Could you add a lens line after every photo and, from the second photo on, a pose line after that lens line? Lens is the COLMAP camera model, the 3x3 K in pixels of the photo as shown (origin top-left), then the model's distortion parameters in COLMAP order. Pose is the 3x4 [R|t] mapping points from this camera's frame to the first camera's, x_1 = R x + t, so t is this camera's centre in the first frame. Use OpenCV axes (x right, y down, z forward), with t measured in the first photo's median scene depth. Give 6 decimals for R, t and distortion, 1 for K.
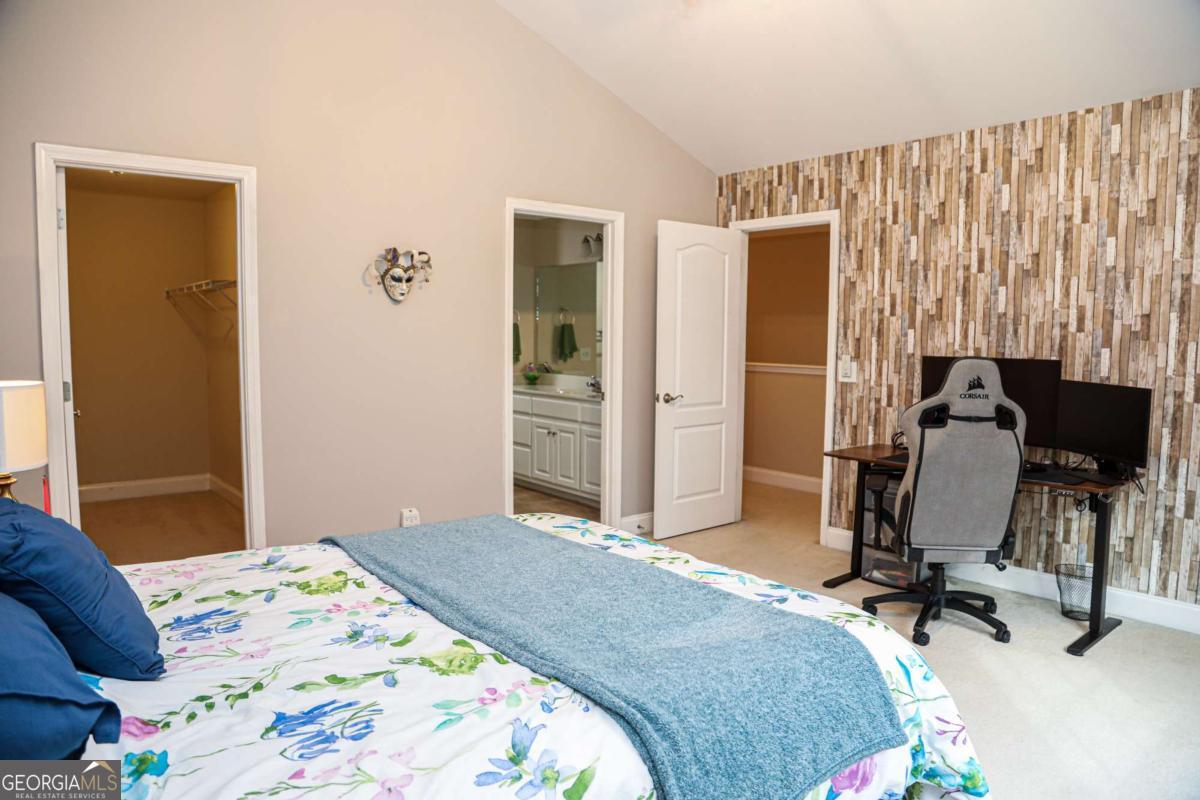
lens RADIAL K [[791.1, 0, 599.8], [0, 791.1, 396.7], [0, 0, 1]] dist [-0.007513, -0.002359]
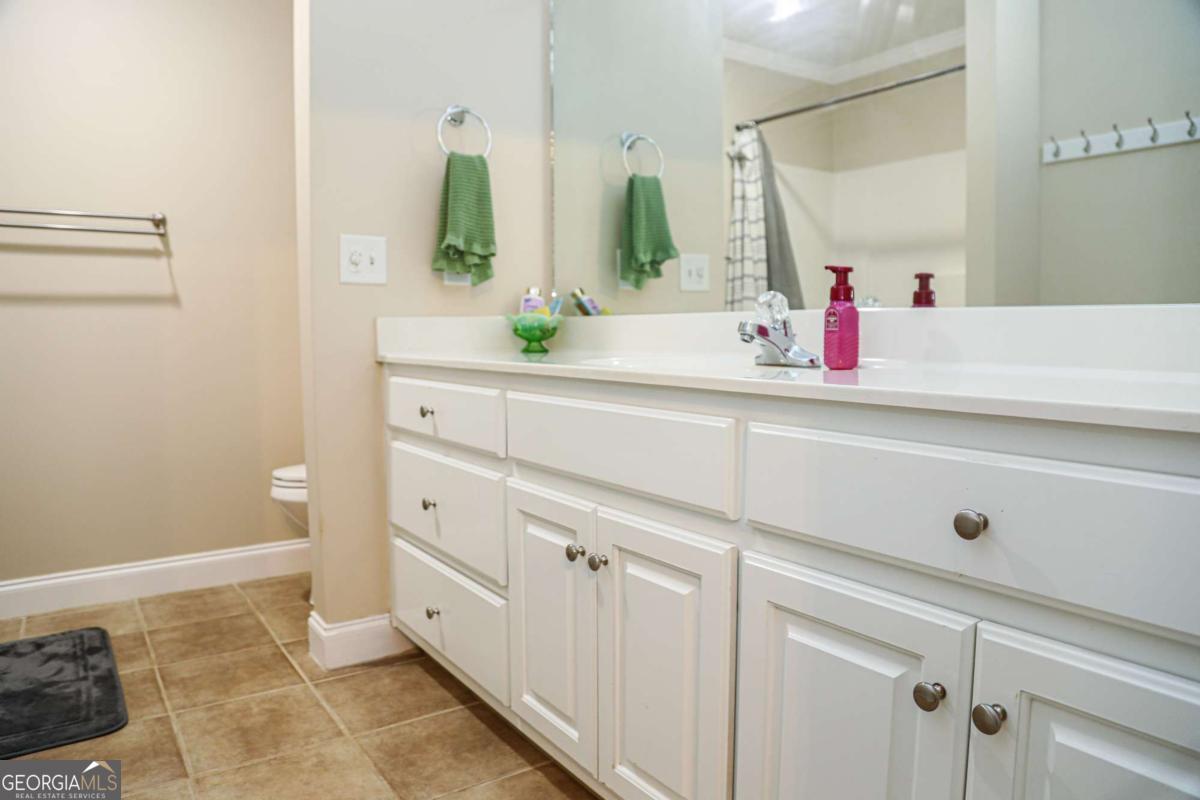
lens RADIAL K [[791.1, 0, 604.6], [0, 791.1, 399.5], [0, 0, 1]] dist [-0.007513, -0.002359]
pose [[0.997011, -0.003811, -0.077162, -0.032452], [0.004117, 0.999984, 0.003808, 0.002268], [0.077147, -0.004115, 0.997011, 0.665143]]
